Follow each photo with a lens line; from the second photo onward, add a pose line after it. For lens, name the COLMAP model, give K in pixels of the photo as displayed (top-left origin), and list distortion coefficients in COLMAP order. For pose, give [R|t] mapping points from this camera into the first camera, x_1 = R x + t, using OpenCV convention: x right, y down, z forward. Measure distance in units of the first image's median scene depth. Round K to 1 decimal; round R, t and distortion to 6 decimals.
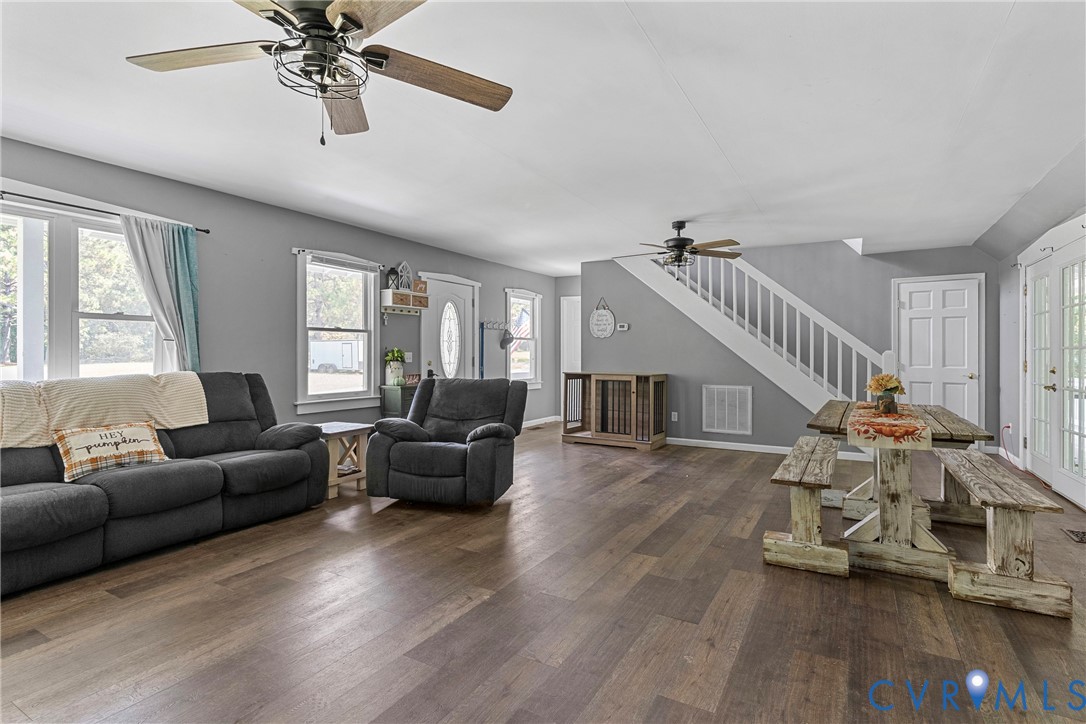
lens RADIAL K [[536.3, 0, 541.5], [0, 536.3, 354.1], [0, 0, 1]] dist [0.001232, 0.000005]
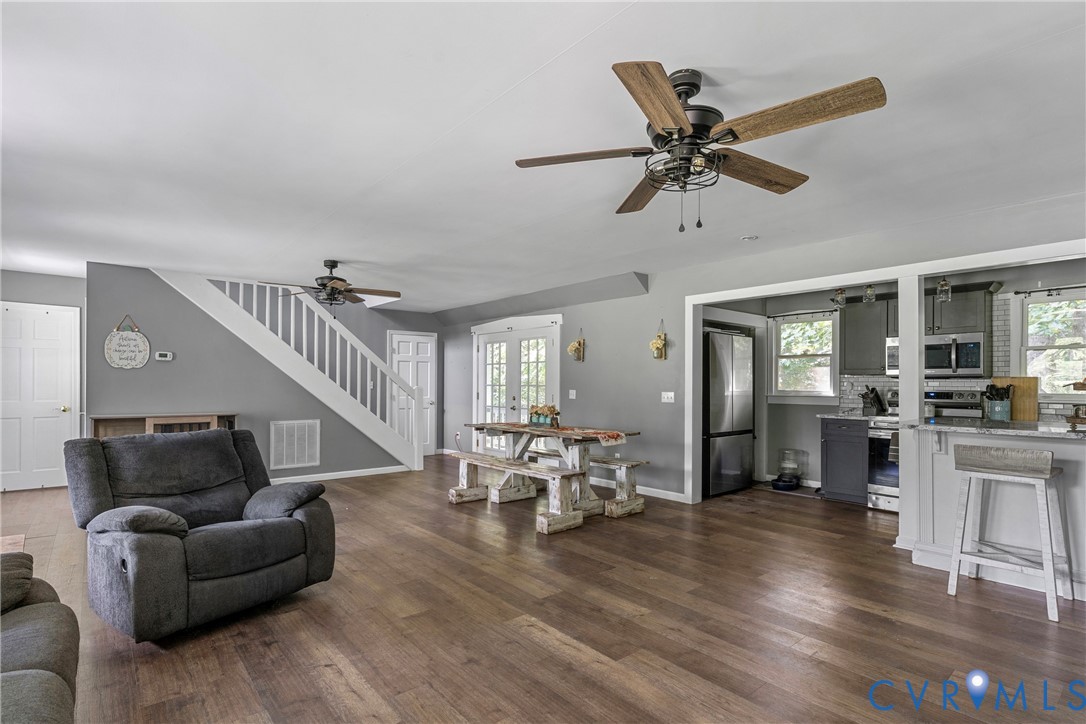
lens RADIAL K [[536.3, 0, 516.2], [0, 536.3, 384.4], [0, 0, 1]] dist [0.001232, 0.000005]
pose [[0.349681, -0.002517, 0.936866, -0.674144], [-0.003129, 0.999988, 0.003854, -0.021853], [-0.936864, -0.004279, 0.349669, 0.376727]]
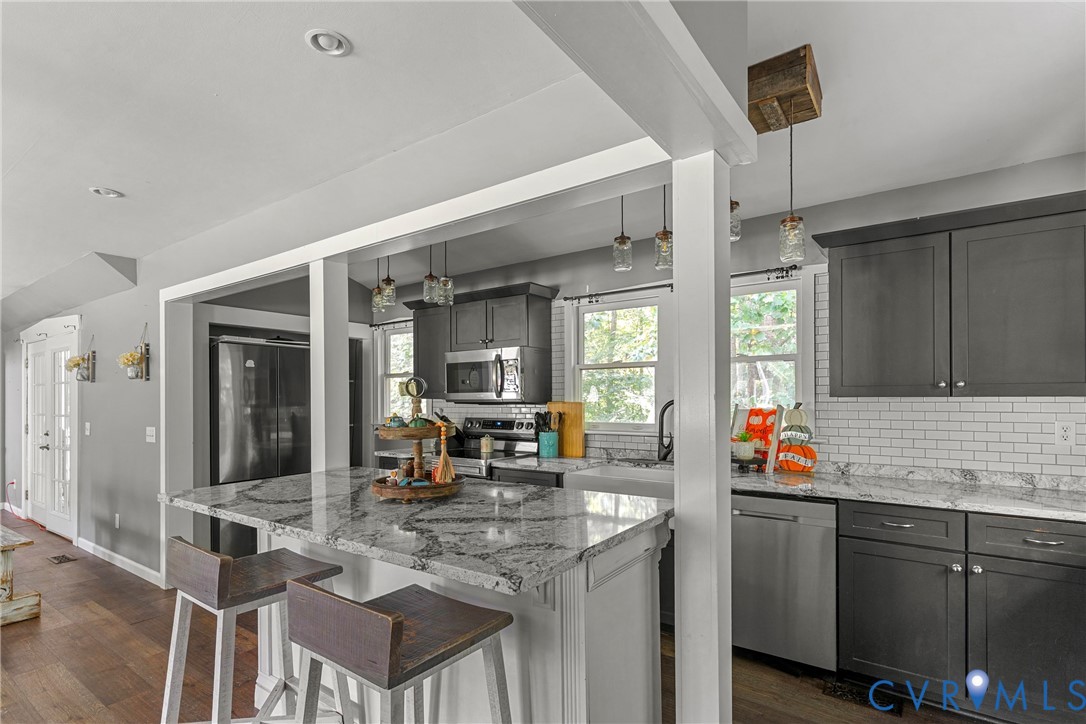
lens RADIAL K [[536.3, 0, 541.1], [0, 536.3, 394.1], [0, 0, 1]] dist [0.001232, 0.000005]
pose [[0.098455, 0.004002, 0.995133, -0.168408], [0.006708, 0.999967, -0.004685, -0.046093], [-0.995119, 0.007136, 0.098425, -0.256124]]
